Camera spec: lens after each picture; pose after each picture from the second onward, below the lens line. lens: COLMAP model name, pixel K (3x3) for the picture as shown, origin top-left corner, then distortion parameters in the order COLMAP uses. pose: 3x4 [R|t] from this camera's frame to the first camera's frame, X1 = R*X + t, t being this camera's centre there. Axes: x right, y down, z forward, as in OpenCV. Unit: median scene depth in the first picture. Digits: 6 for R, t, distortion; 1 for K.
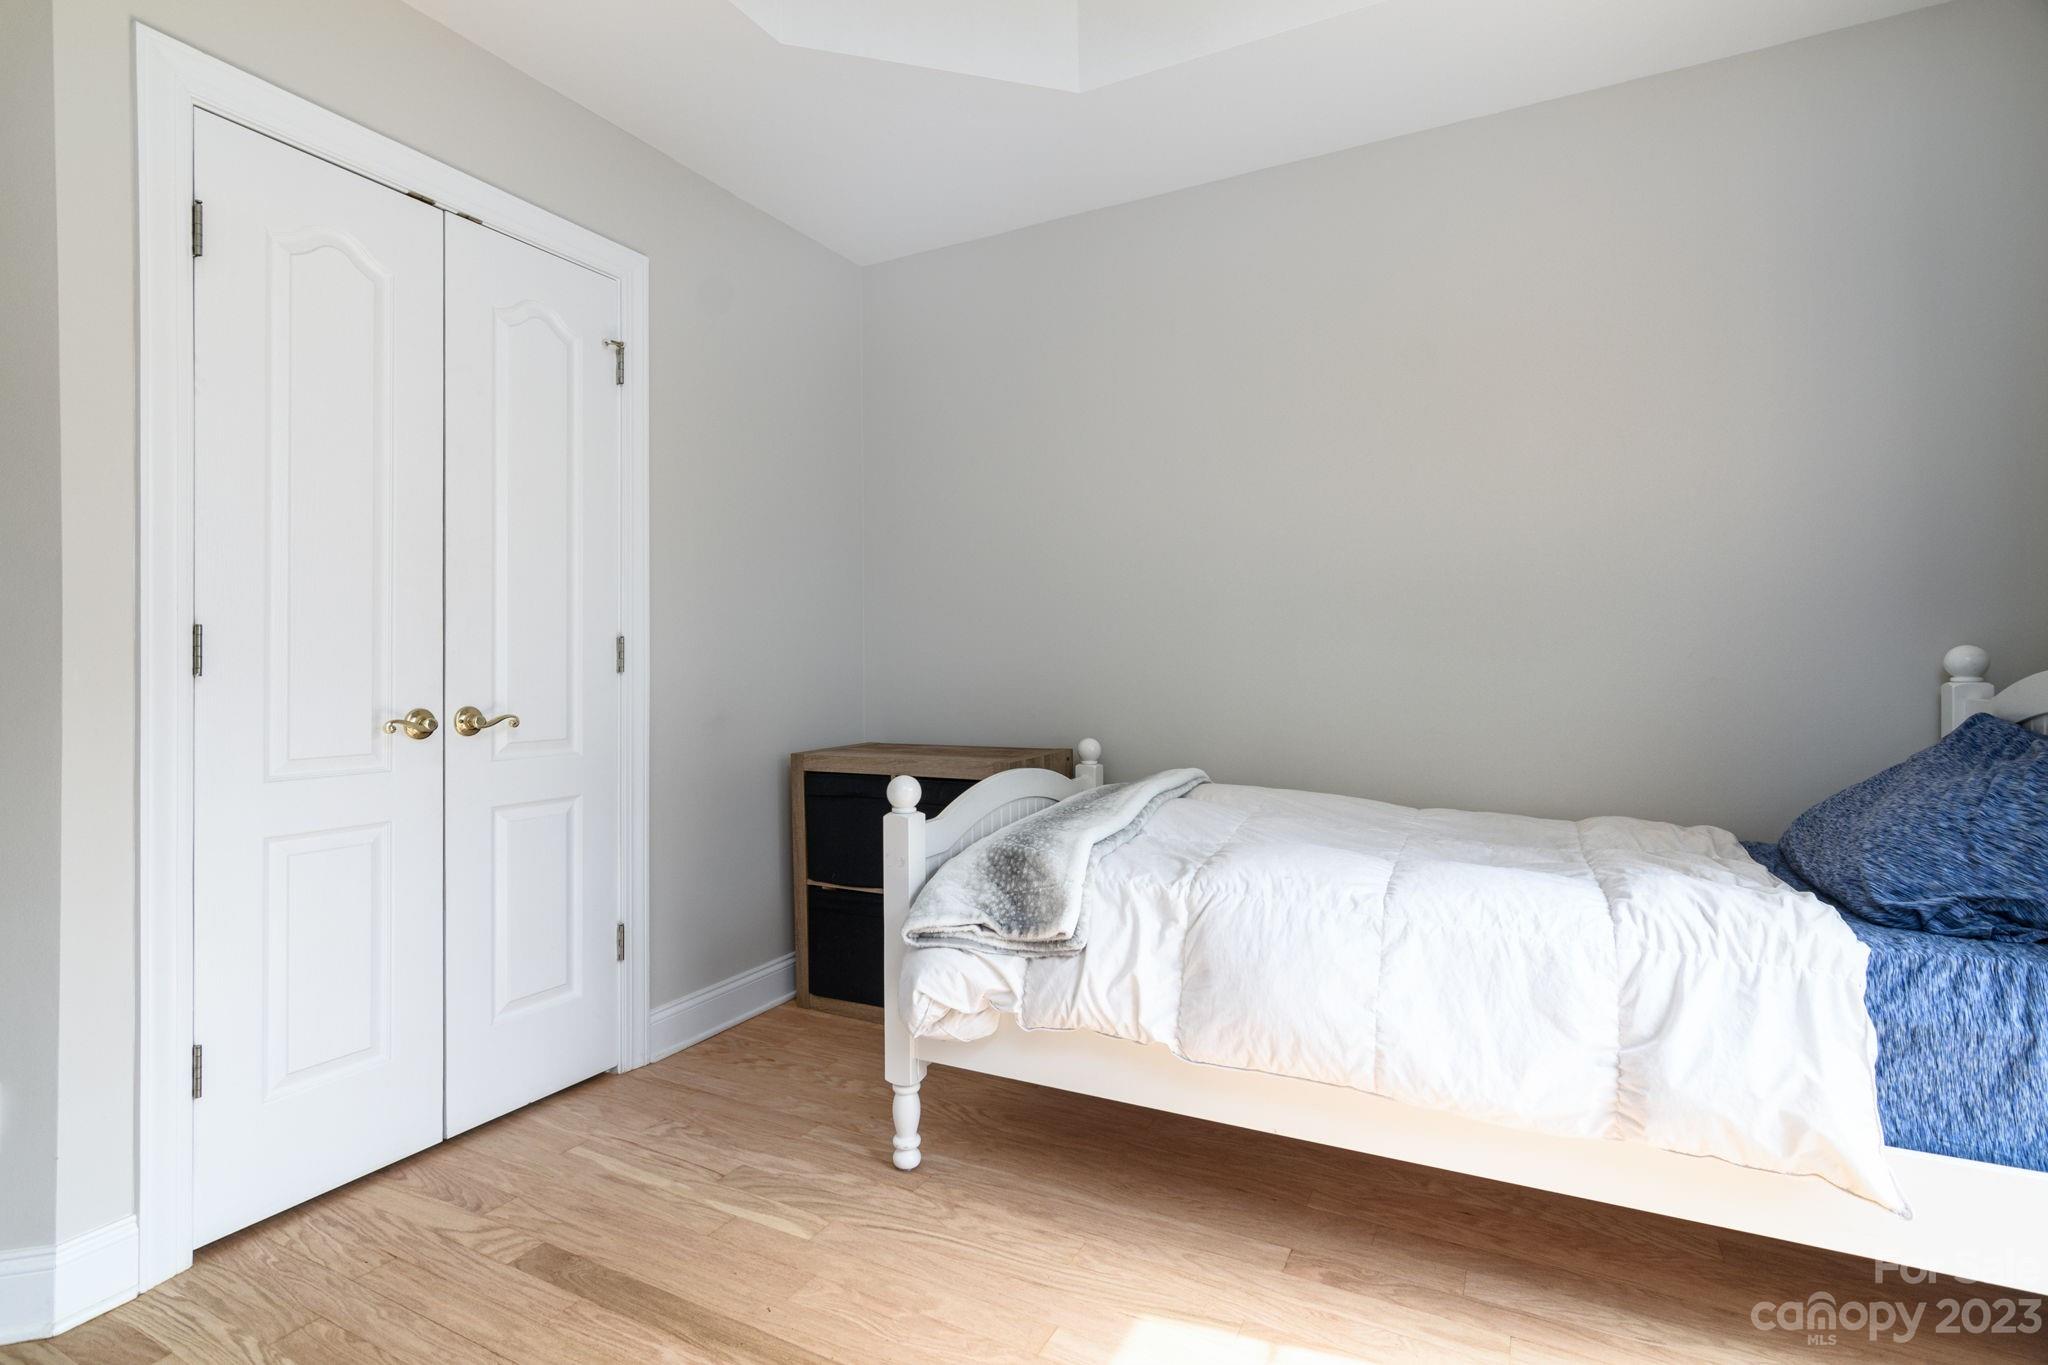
lens RADIAL K [[983.0, 0, 1014.5], [0, 983.0, 673.0], [0, 0, 1]] dist [-0.000953, 0.001452]
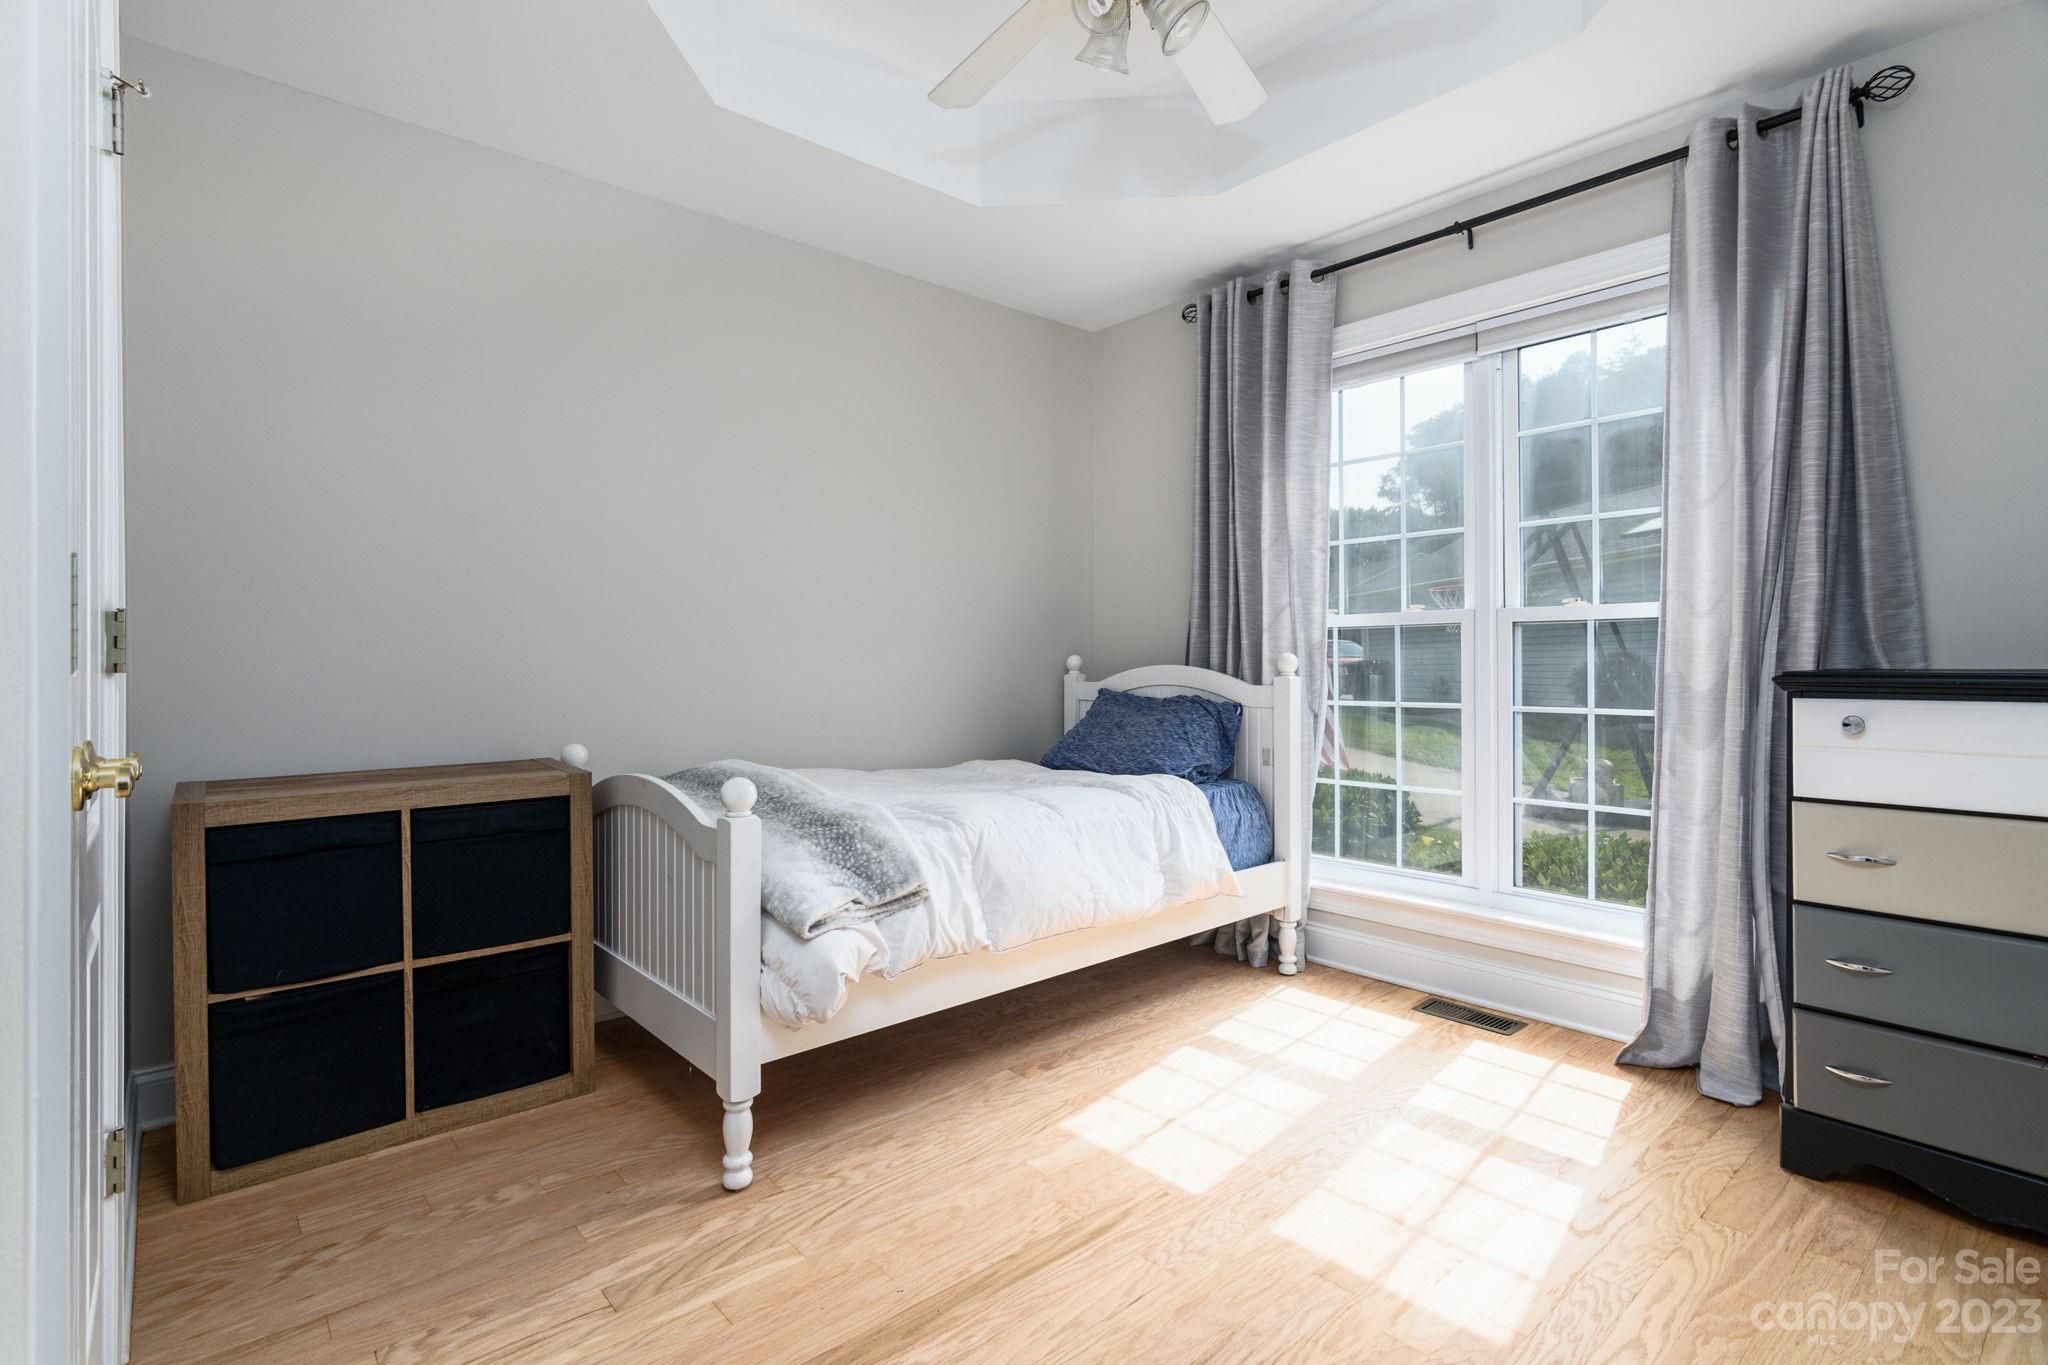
lens RADIAL K [[983.0, 0, 1014.5], [0, 983.0, 673.0], [0, 0, 1]] dist [-0.000953, 0.001452]
pose [[0.357859, -0.004627, 0.933764, -0.938629], [0.008160, 0.999965, 0.001828, 0.003315], [-0.933740, 0.006966, 0.357884, 0.418755]]
